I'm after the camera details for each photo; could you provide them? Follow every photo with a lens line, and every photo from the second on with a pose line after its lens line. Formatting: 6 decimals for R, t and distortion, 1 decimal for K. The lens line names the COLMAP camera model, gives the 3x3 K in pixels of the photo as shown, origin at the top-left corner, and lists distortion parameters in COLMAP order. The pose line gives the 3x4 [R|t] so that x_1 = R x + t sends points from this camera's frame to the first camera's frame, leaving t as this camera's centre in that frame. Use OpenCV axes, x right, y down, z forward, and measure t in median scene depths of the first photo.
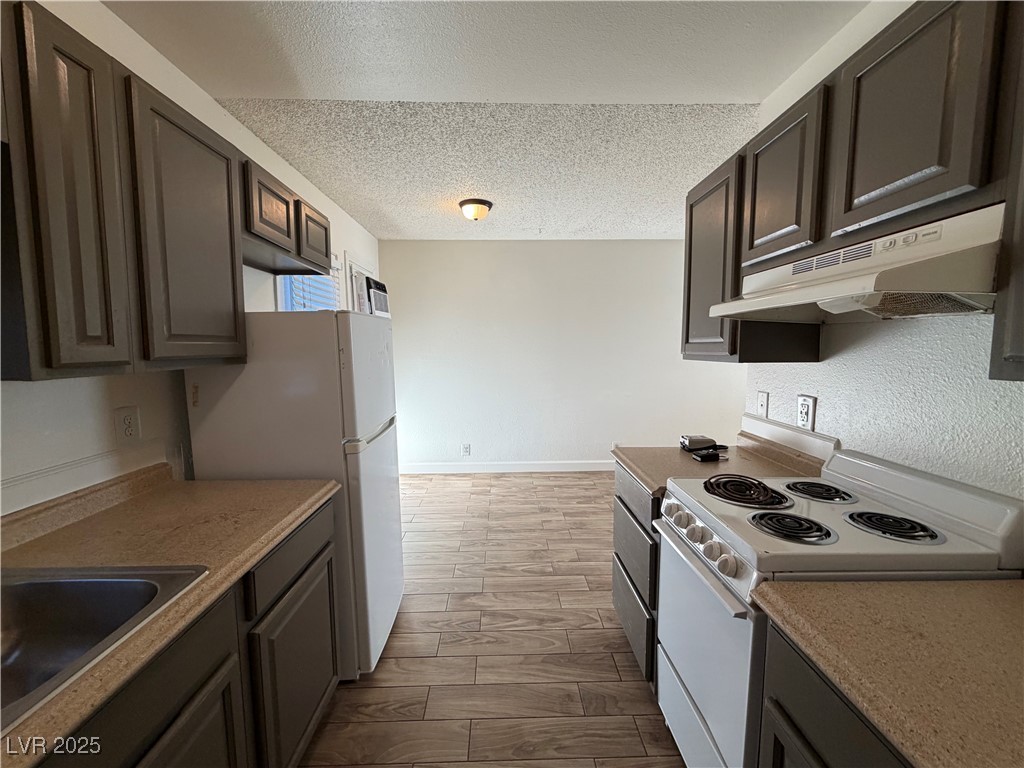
lens RADIAL K [[407.7, 0, 513.1], [0, 407.7, 379.3], [0, 0, 1]] dist [-0.000652, 0.000824]
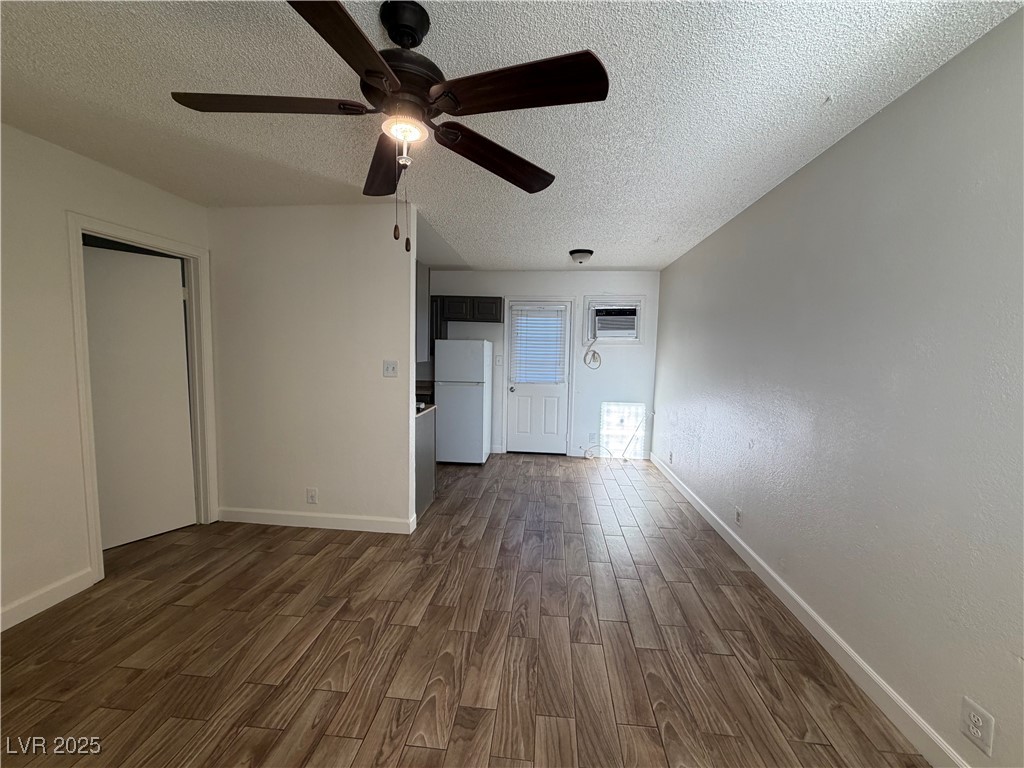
lens RADIAL K [[407.7, 0, 510.5], [0, 407.7, 384.9], [0, 0, 1]] dist [-0.000652, 0.000824]
pose [[-0.139850, 0.081465, -0.986816, 2.356536], [-0.104157, 0.989870, 0.096478, -0.161254], [0.984679, 0.116277, -0.129948, 1.789064]]
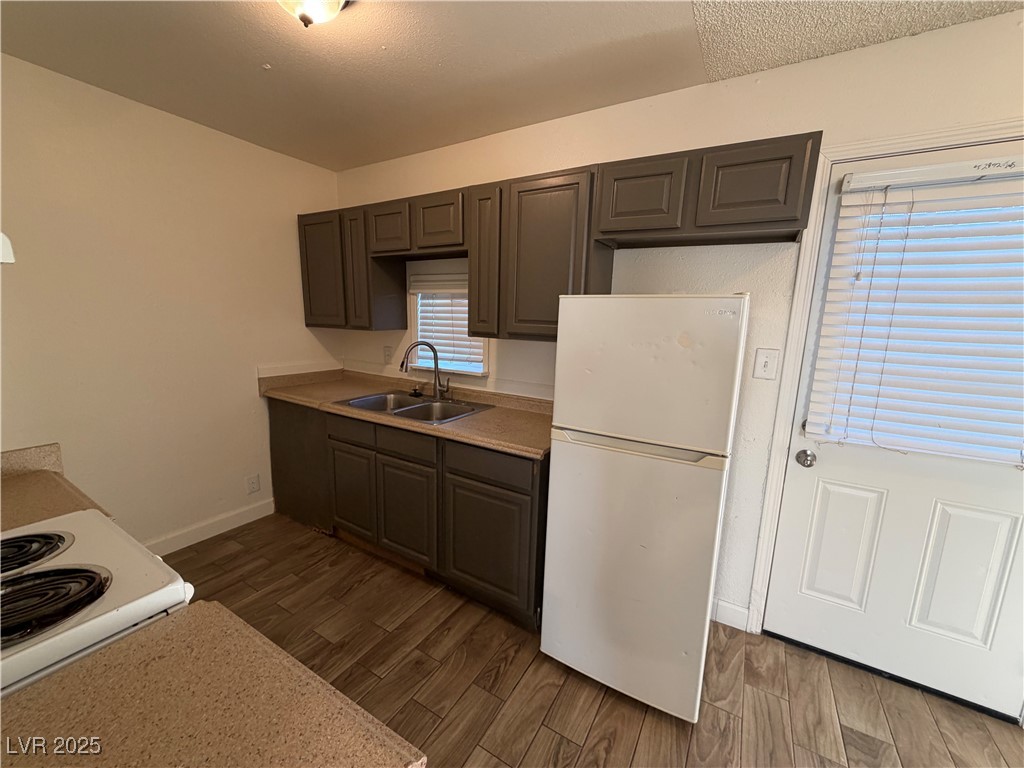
lens RADIAL K [[407.7, 0, 511.7], [0, 407.7, 390.9], [0, 0, 1]] dist [-0.000652, 0.000824]
pose [[-0.546797, 0.131709, -0.826841, 0.436996], [-0.102270, 0.969648, 0.222089, -0.129718], [0.830996, 0.205998, -0.516731, 1.278796]]
